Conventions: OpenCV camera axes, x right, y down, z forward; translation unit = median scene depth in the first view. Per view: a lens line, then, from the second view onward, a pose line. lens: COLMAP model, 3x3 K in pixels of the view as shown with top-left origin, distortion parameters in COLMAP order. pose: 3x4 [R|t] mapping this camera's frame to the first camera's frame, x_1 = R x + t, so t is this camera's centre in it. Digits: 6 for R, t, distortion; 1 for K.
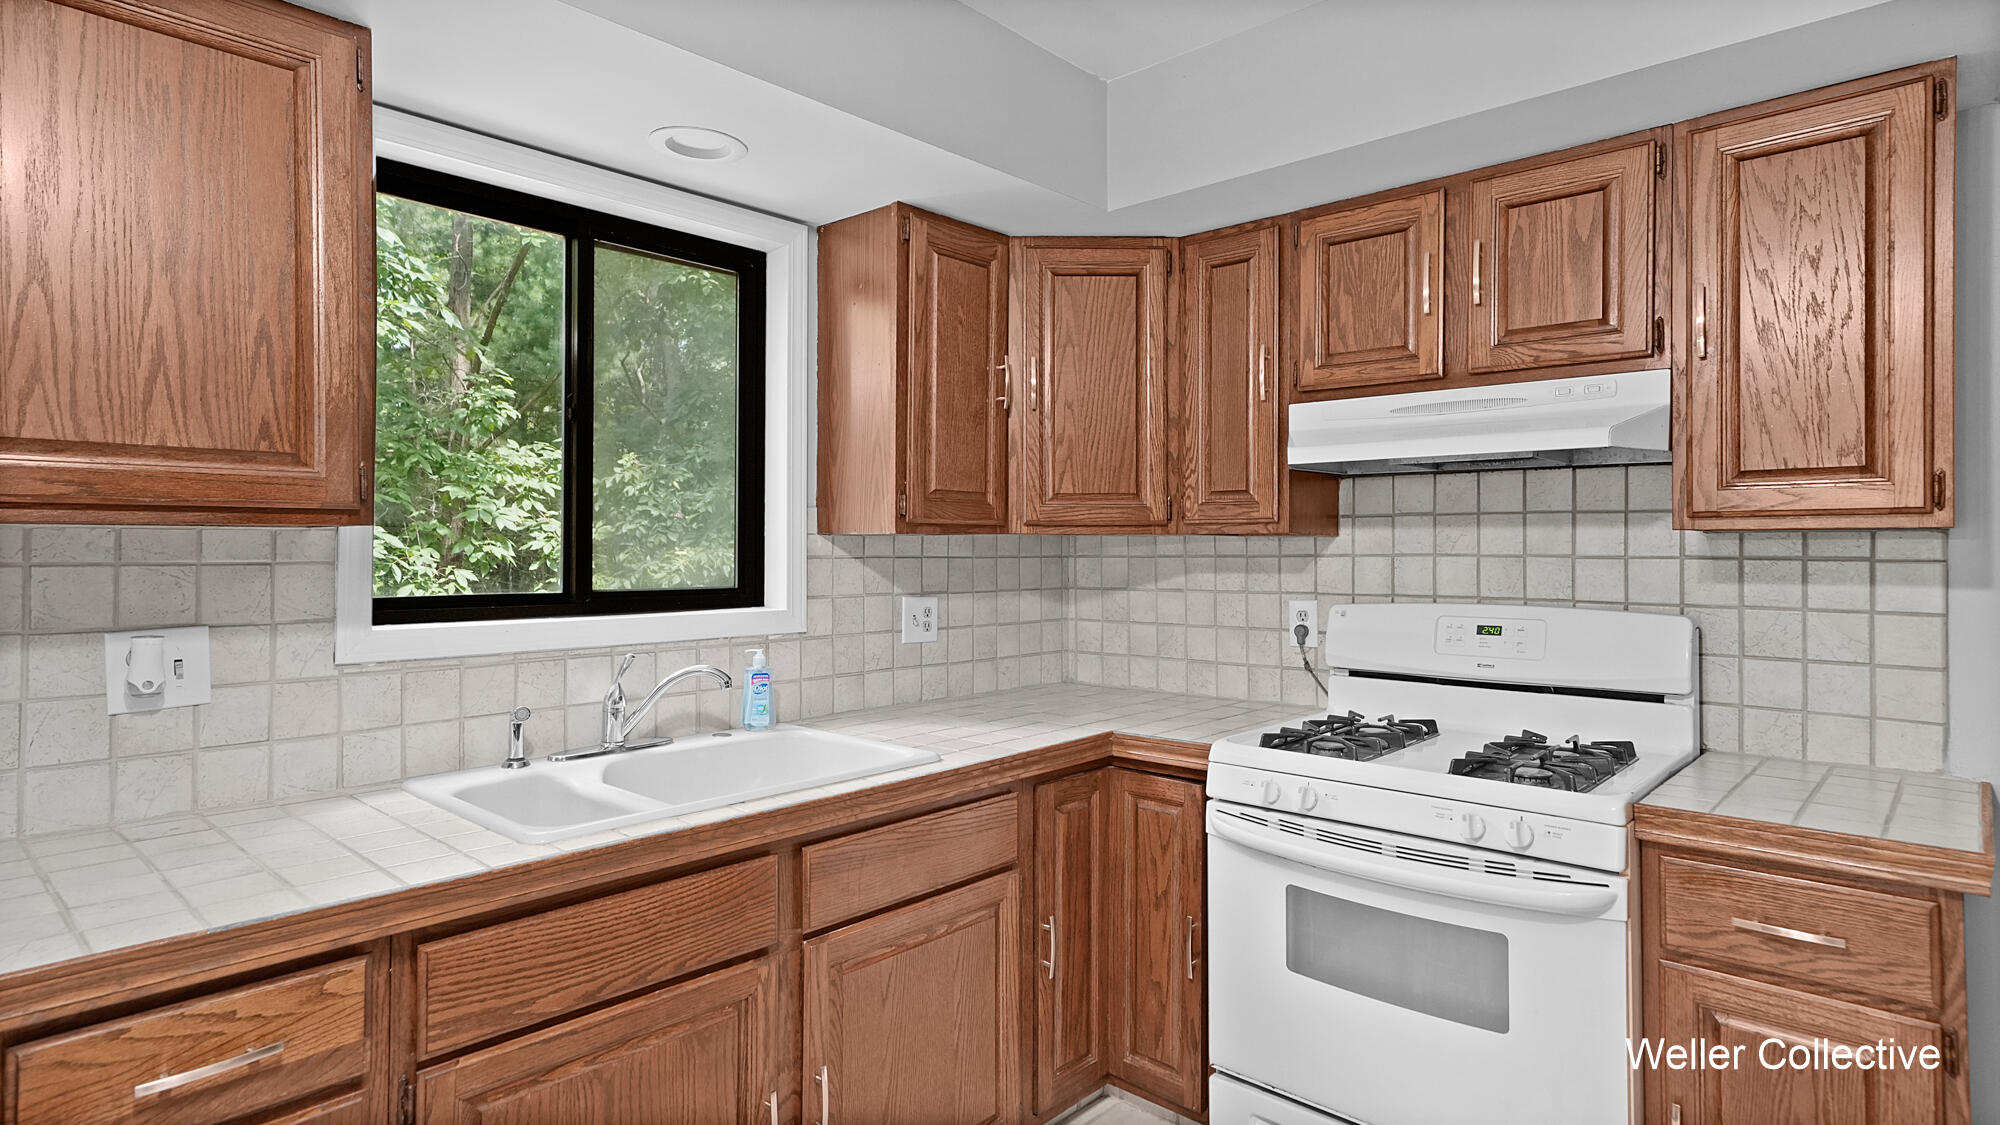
lens RADIAL K [[1048.3, 0, 1007.0], [0, 1048.3, 542.6], [0, 0, 1]] dist [0.006596, 0.000330]
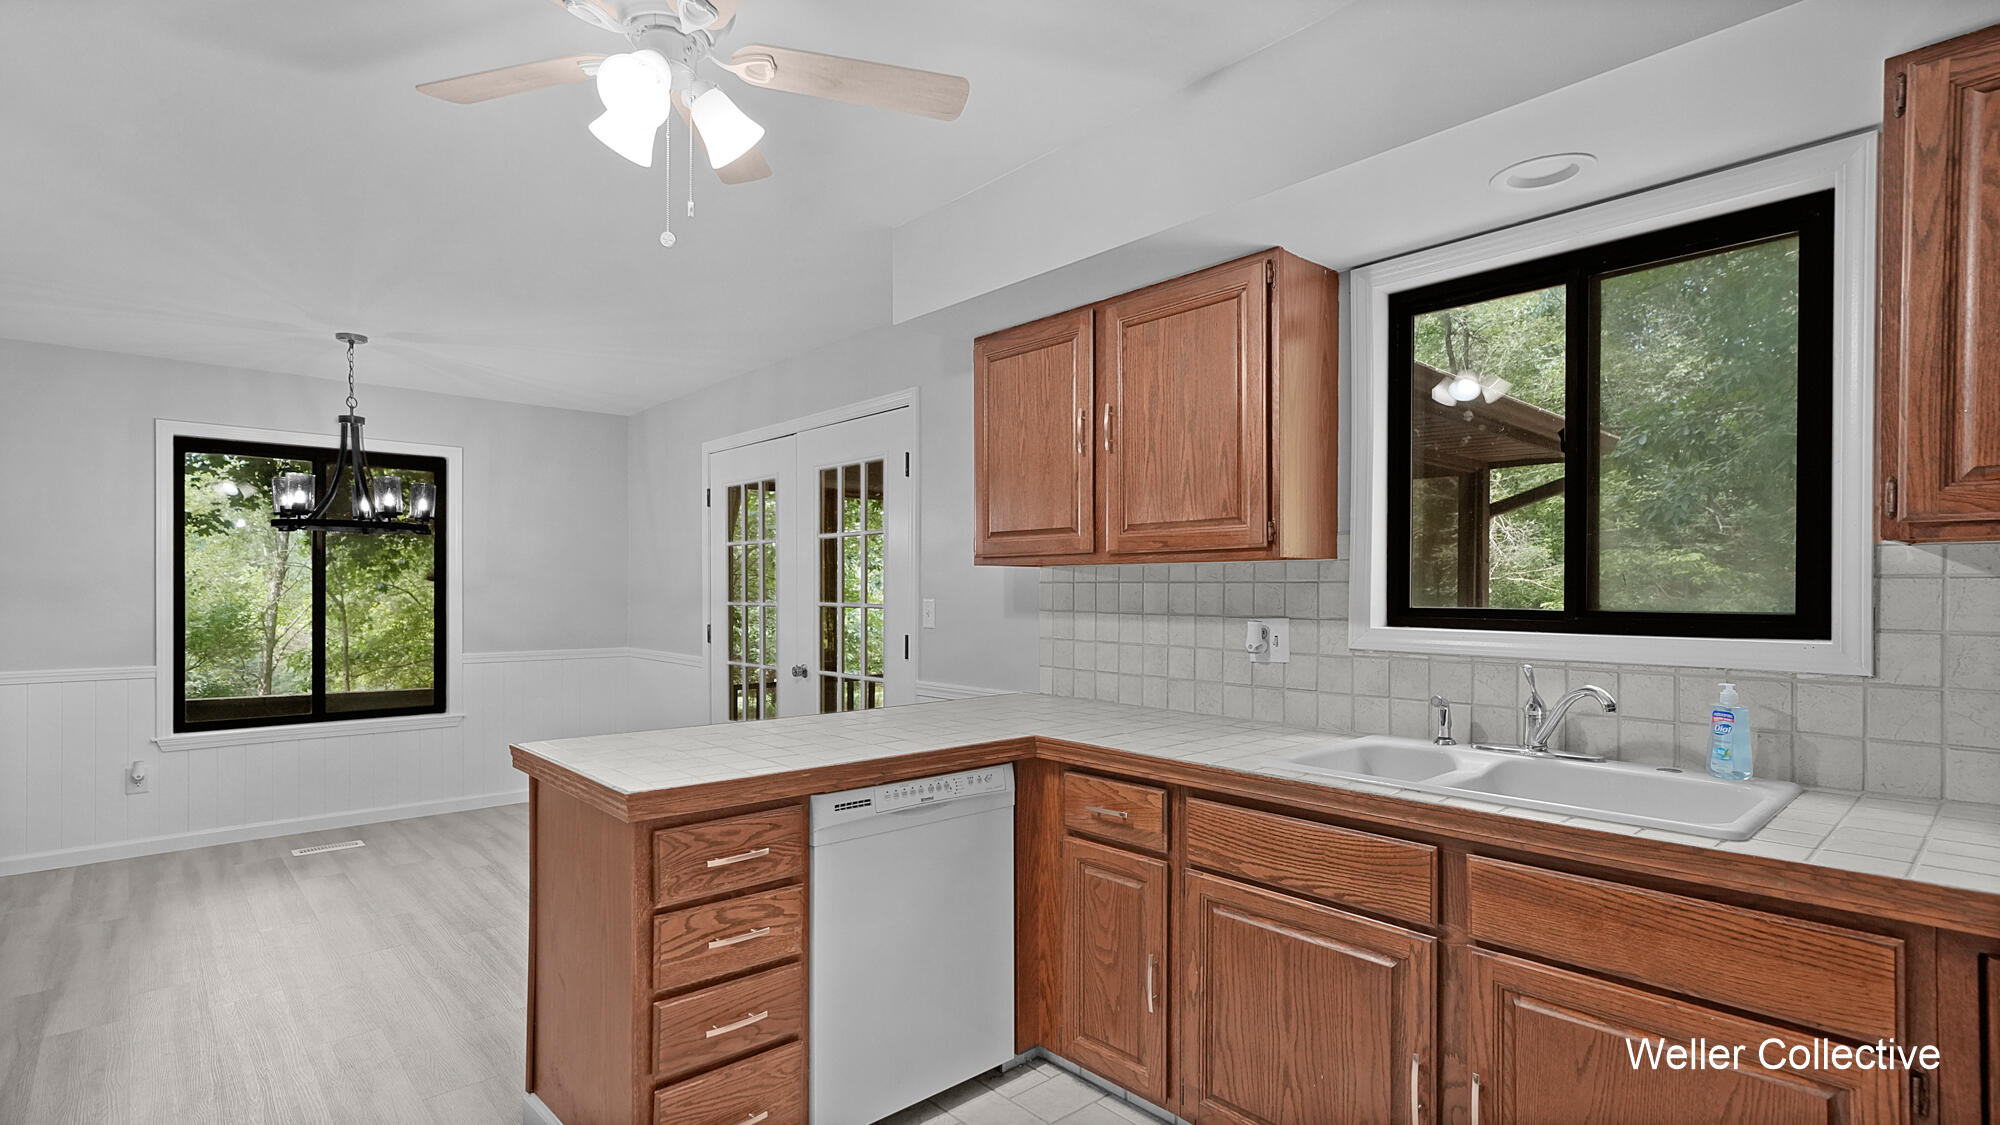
lens RADIAL K [[950.7, 0, 992.2], [0, 950.7, 596.9], [0, 0, 1]] dist [0.016453, 0.000518]
pose [[-0.095416, 0.009208, -0.995395, 0.643799], [0.006580, 0.999941, 0.008619, 0.021711], [0.995416, -0.005727, -0.095471, 0.511052]]
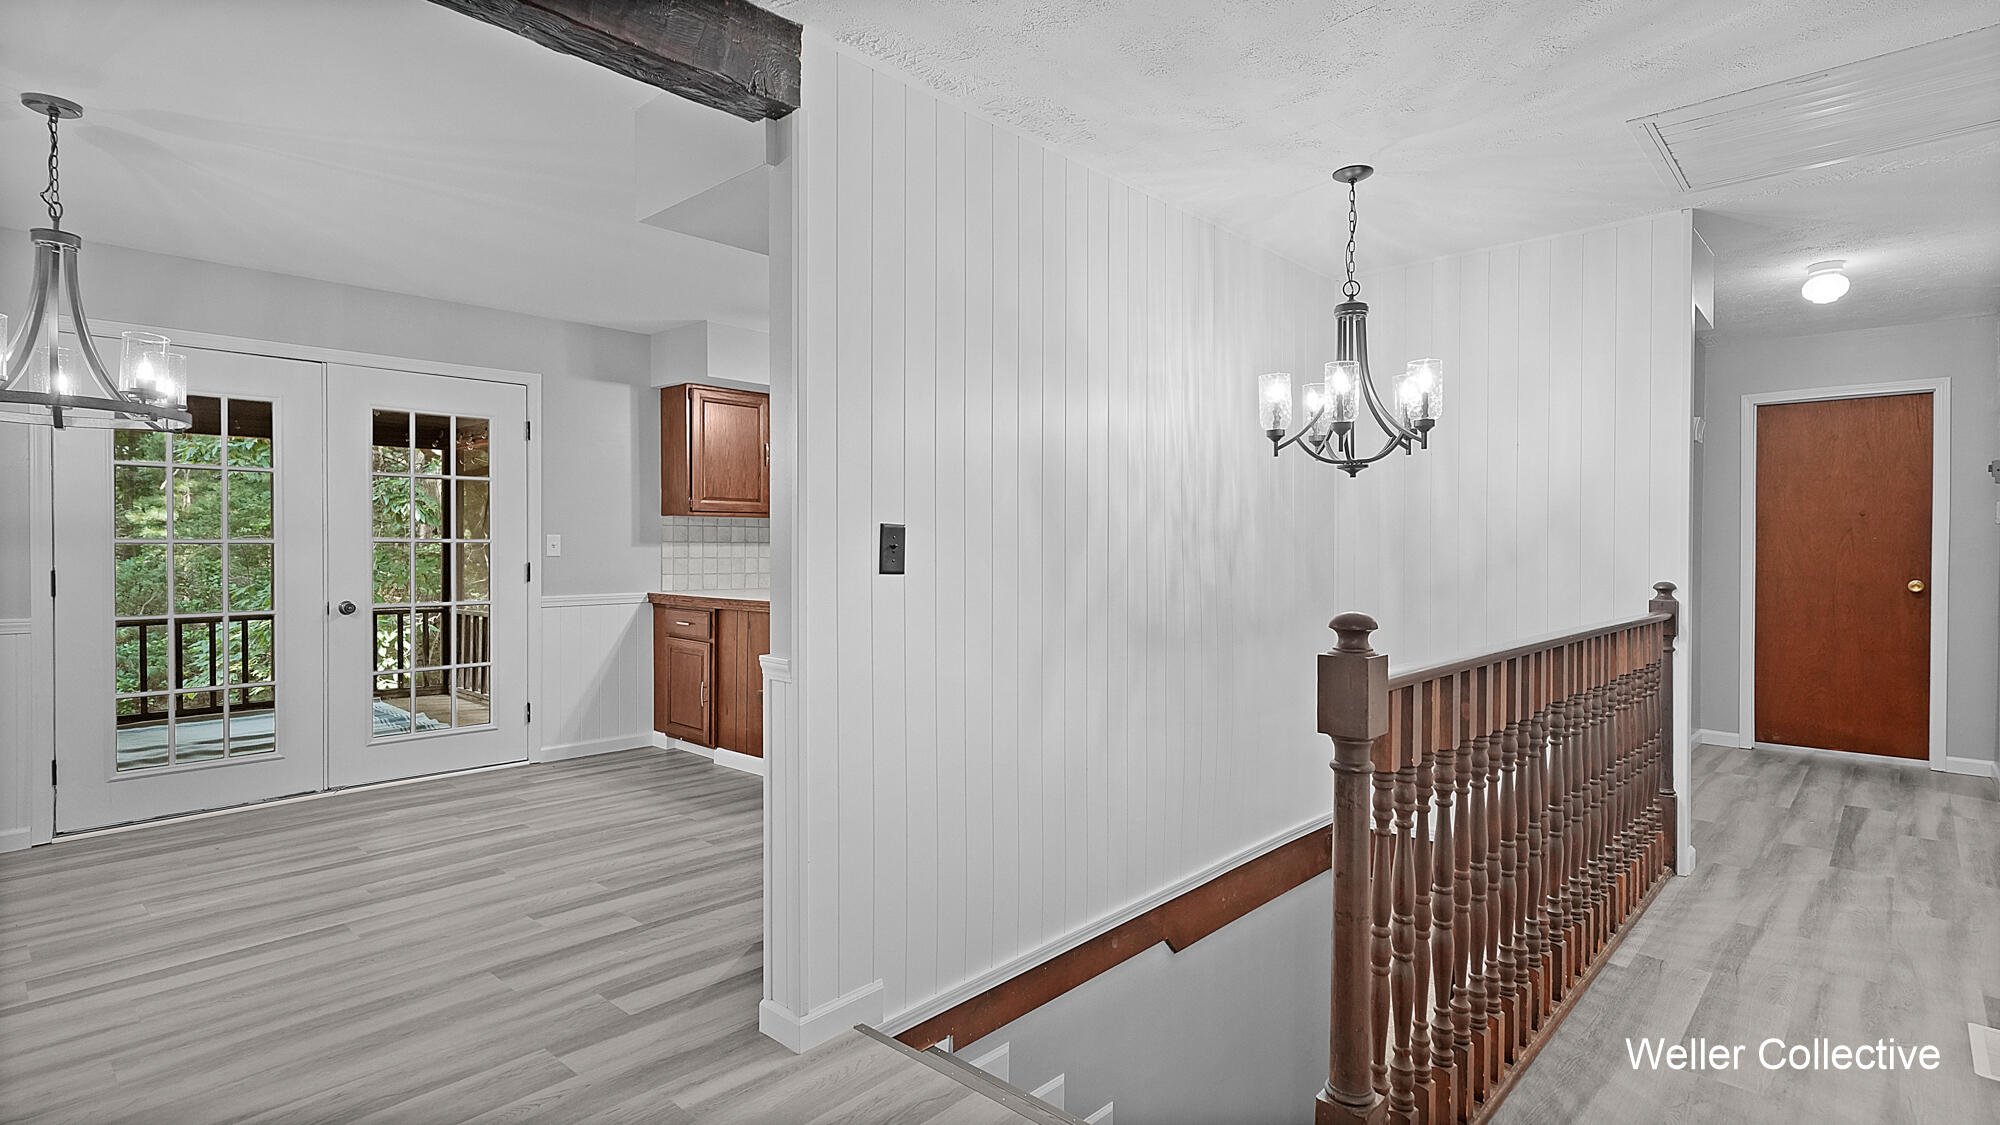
lens RADIAL K [[997.7, 0, 997.7], [0, 997.7, 561.1], [0, 0, 1]] dist [-0.000856, -0.000071]
pose [[0.999987, 0.003676, -0.003460, 0.033061], [-0.003597, 0.999734, 0.022773, 0.044881], [0.003543, -0.022760, 0.999735, -2.260456]]
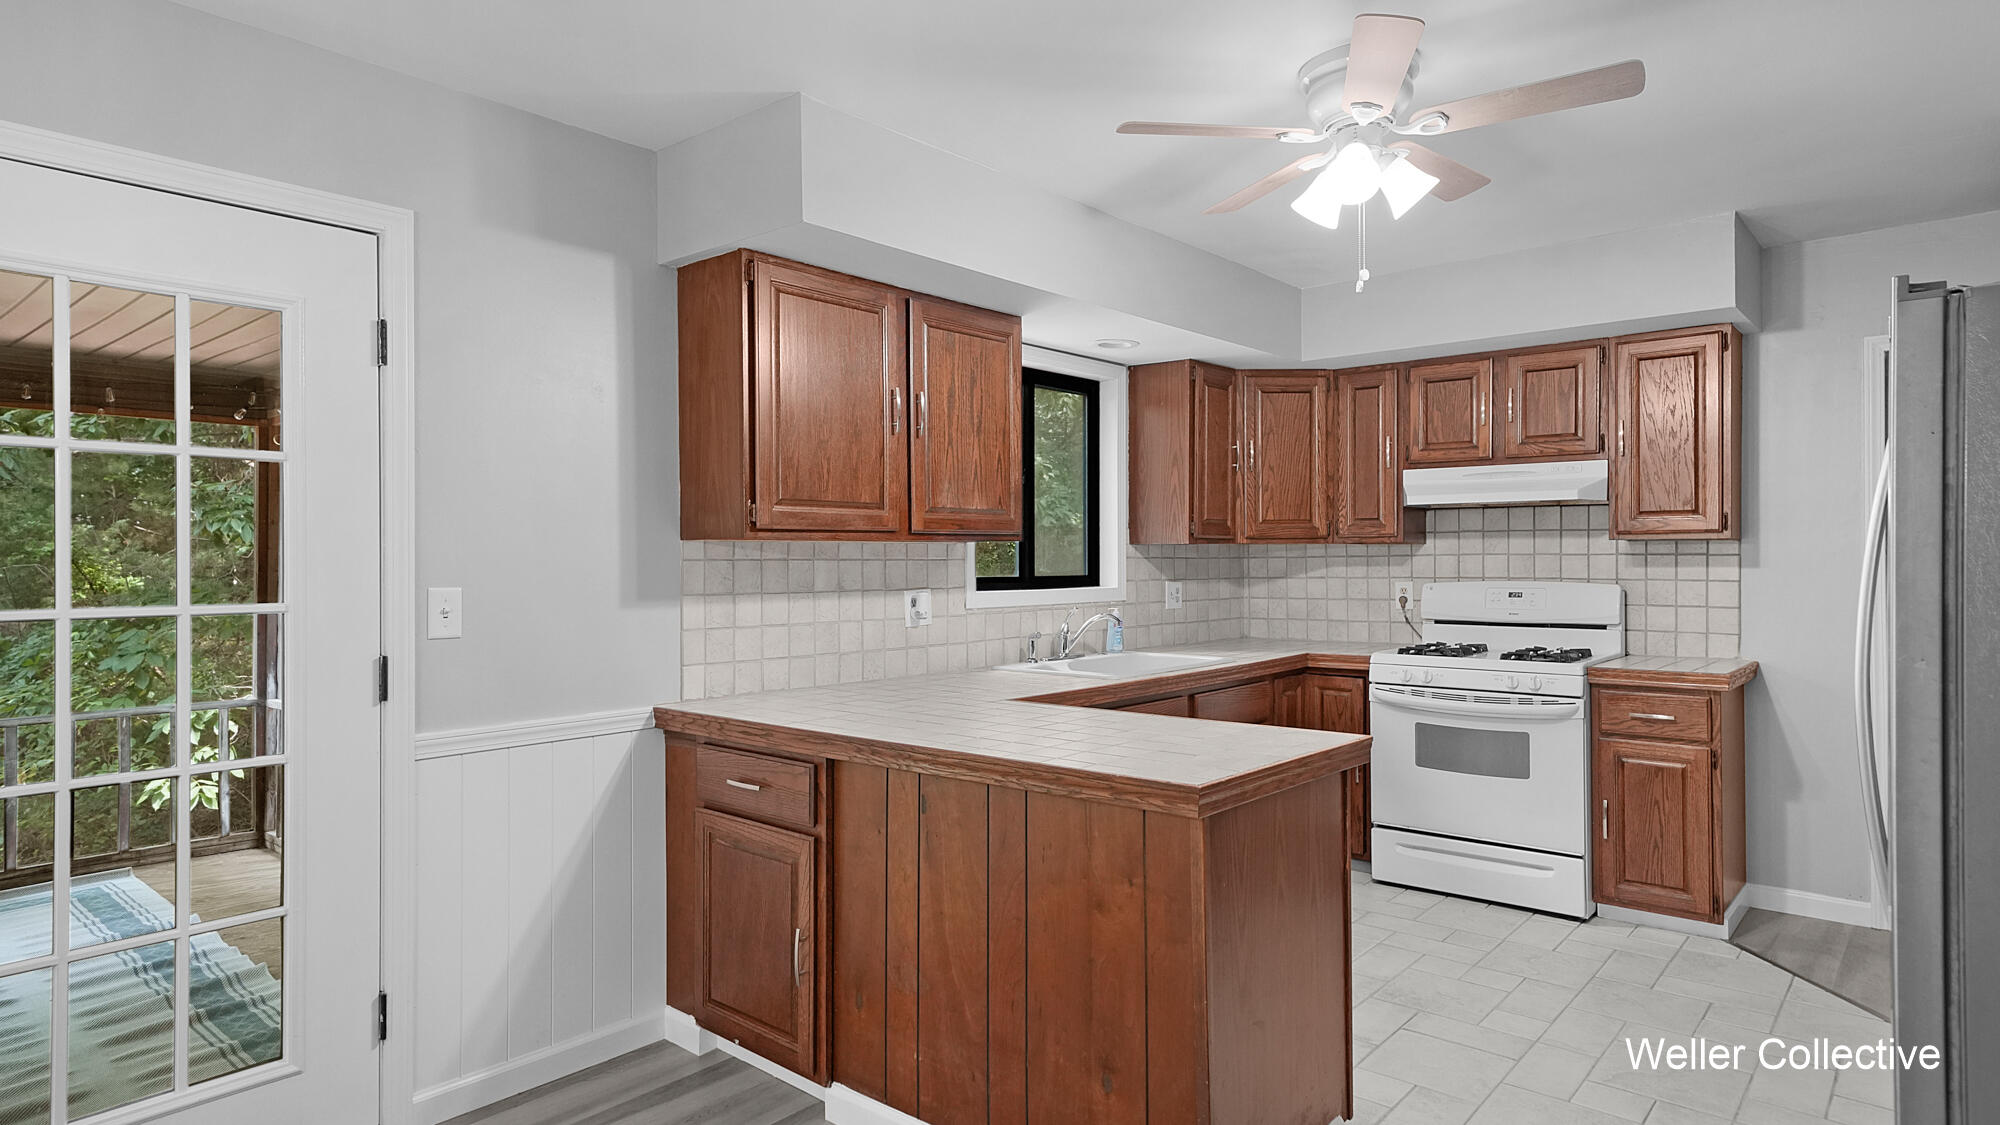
lens RADIAL K [[1124.1, 0, 993.3], [0, 1124.1, 565.0], [0, 0, 1]] dist [0.004180, -0.000618]
pose [[0.999671, -0.005719, 0.025011, -0.527805], [0.005433, 0.999919, 0.011507, 0.004200], [-0.025075, -0.011367, 0.999621, -0.991485]]
